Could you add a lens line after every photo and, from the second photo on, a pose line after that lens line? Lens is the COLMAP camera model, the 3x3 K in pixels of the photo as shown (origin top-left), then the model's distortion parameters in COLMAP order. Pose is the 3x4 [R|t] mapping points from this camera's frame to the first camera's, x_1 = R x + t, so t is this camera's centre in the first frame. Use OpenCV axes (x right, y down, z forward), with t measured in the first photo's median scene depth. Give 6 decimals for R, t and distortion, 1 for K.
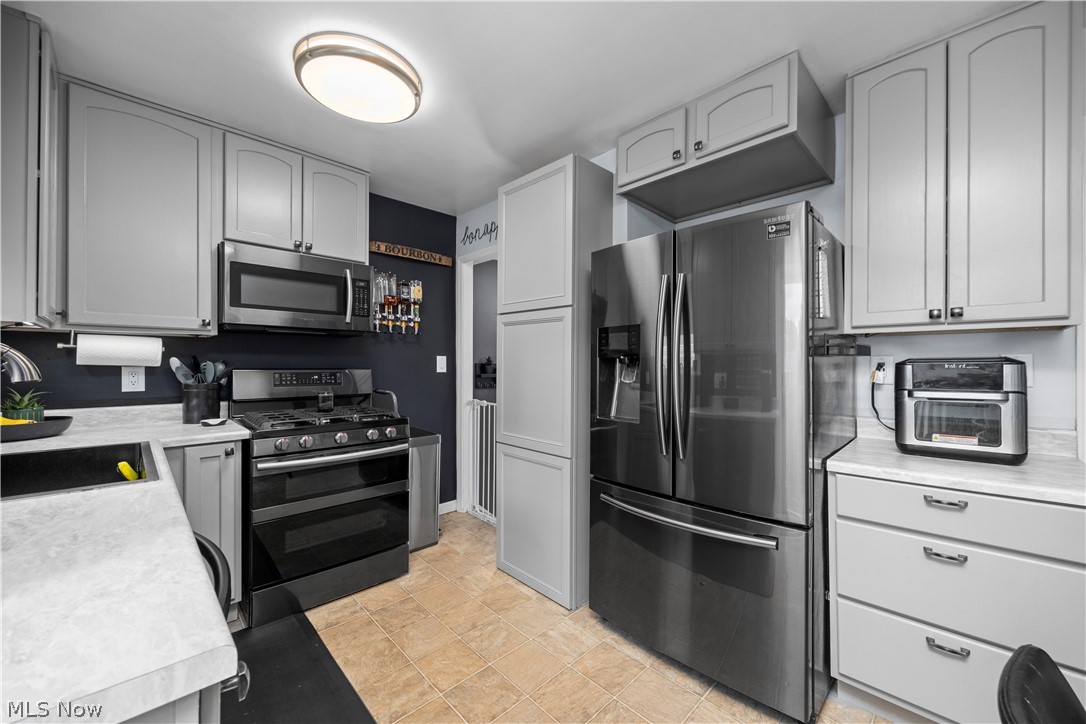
lens RADIAL K [[414.3, 0, 545.0], [0, 414.3, 366.6], [0, 0, 1]] dist [-0.002342, -0.000625]
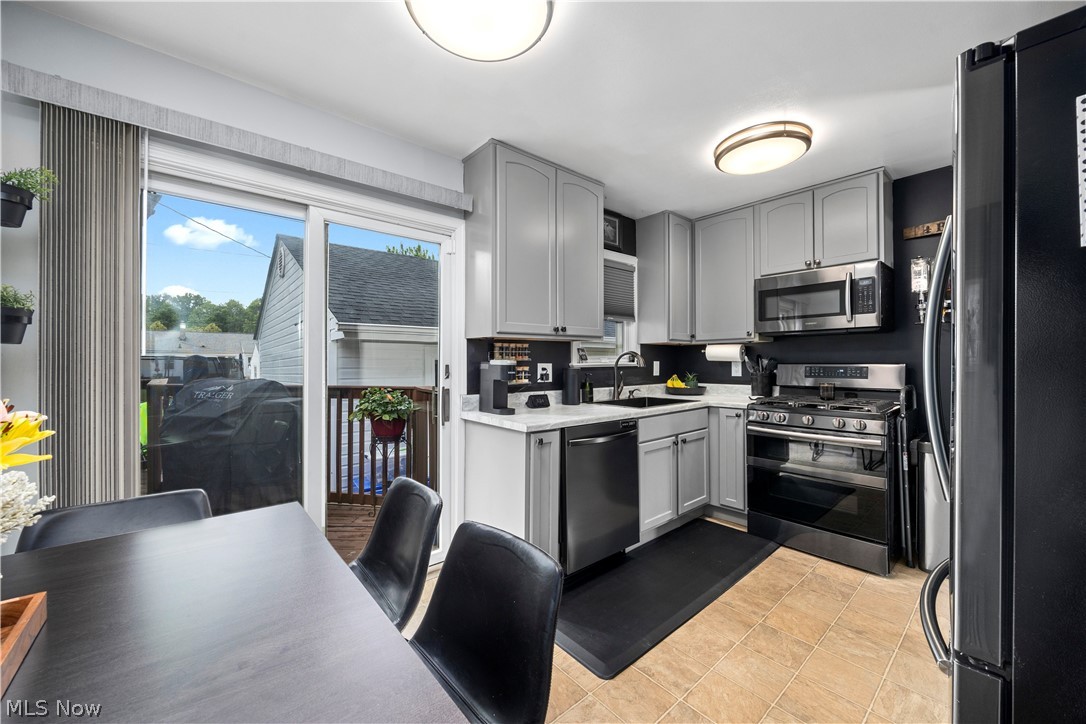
lens RADIAL K [[414.3, 0, 551.1], [0, 414.3, 361.2], [0, 0, 1]] dist [-0.002342, -0.000625]
pose [[-0.048589, -0.006114, -0.998800, 0.811542], [-0.002245, 0.999979, -0.006012, 0.009872], [0.998816, 0.001950, -0.048602, 0.333417]]
